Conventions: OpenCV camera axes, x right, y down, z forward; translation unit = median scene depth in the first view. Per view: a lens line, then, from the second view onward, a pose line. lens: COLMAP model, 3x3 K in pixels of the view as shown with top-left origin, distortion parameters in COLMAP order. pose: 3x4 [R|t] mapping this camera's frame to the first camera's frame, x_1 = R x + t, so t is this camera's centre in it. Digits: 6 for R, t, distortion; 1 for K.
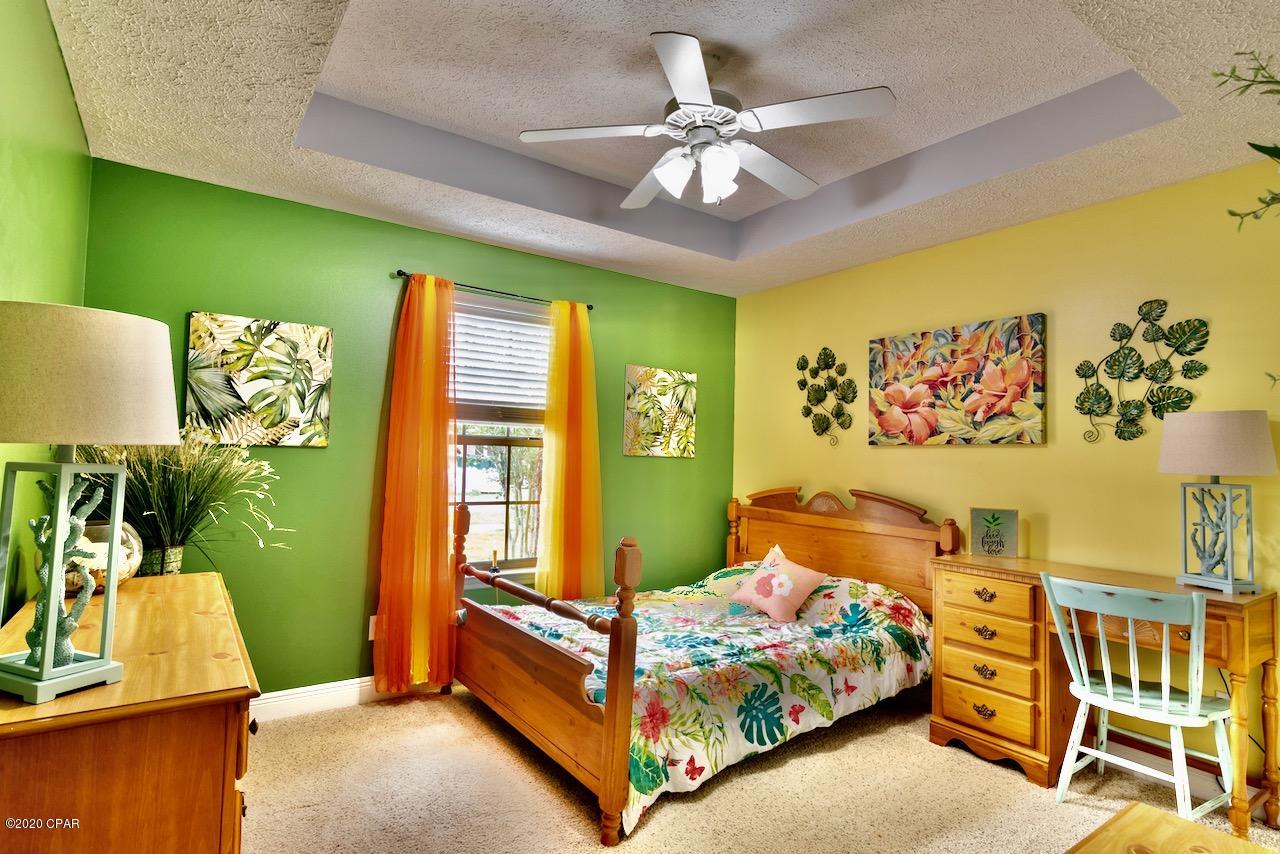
lens RADIAL K [[656.0, 0, 643.0], [0, 656.0, 428.8], [0, 0, 1]] dist [0.000620, -0.001245]
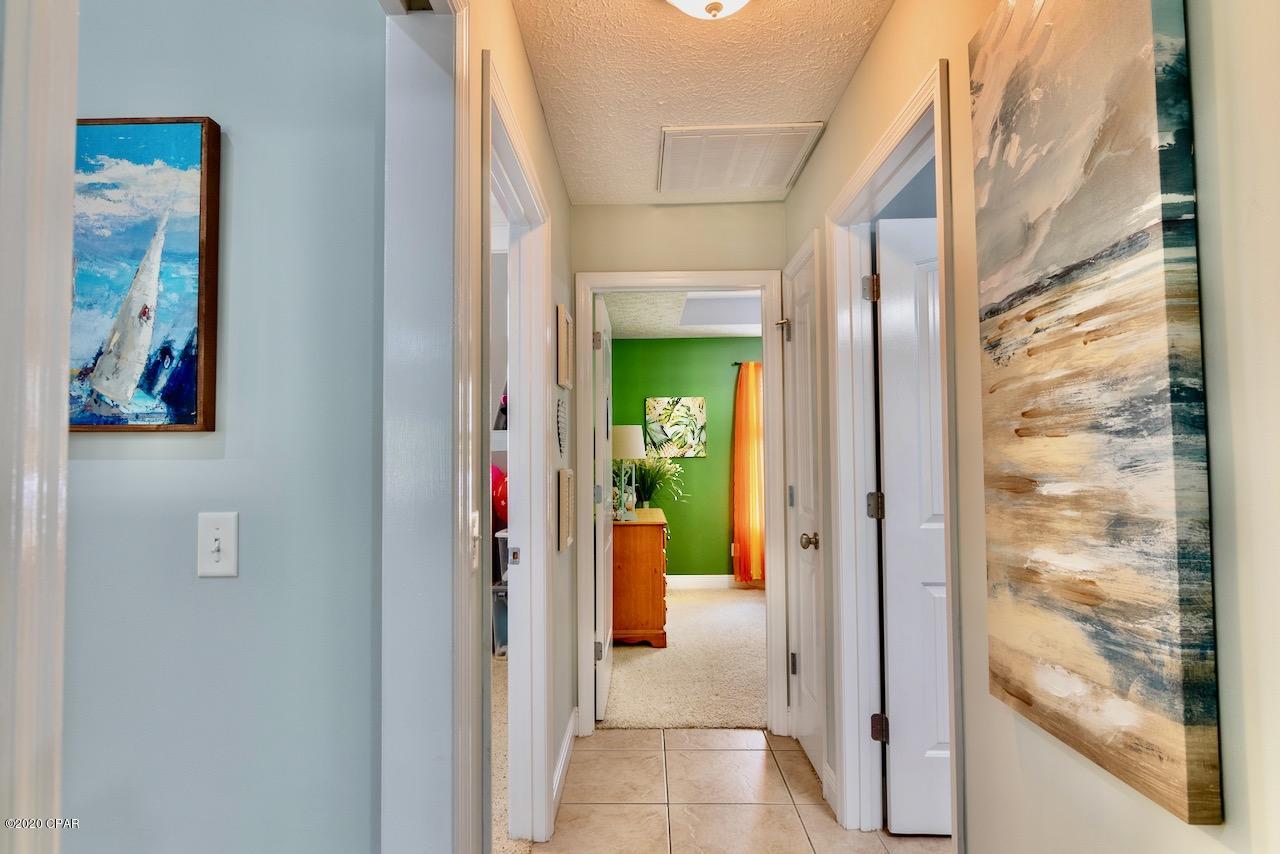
lens RADIAL K [[738.6, 0, 640.2], [0, 738.6, 428.7], [0, 0, 1]] dist [0.003721, 0.000612]
pose [[0.813656, -0.056267, -0.578617, 0.700896], [0.053743, 0.998323, -0.021506, -0.021402], [0.578857, -0.013598, 0.815316, -1.003114]]
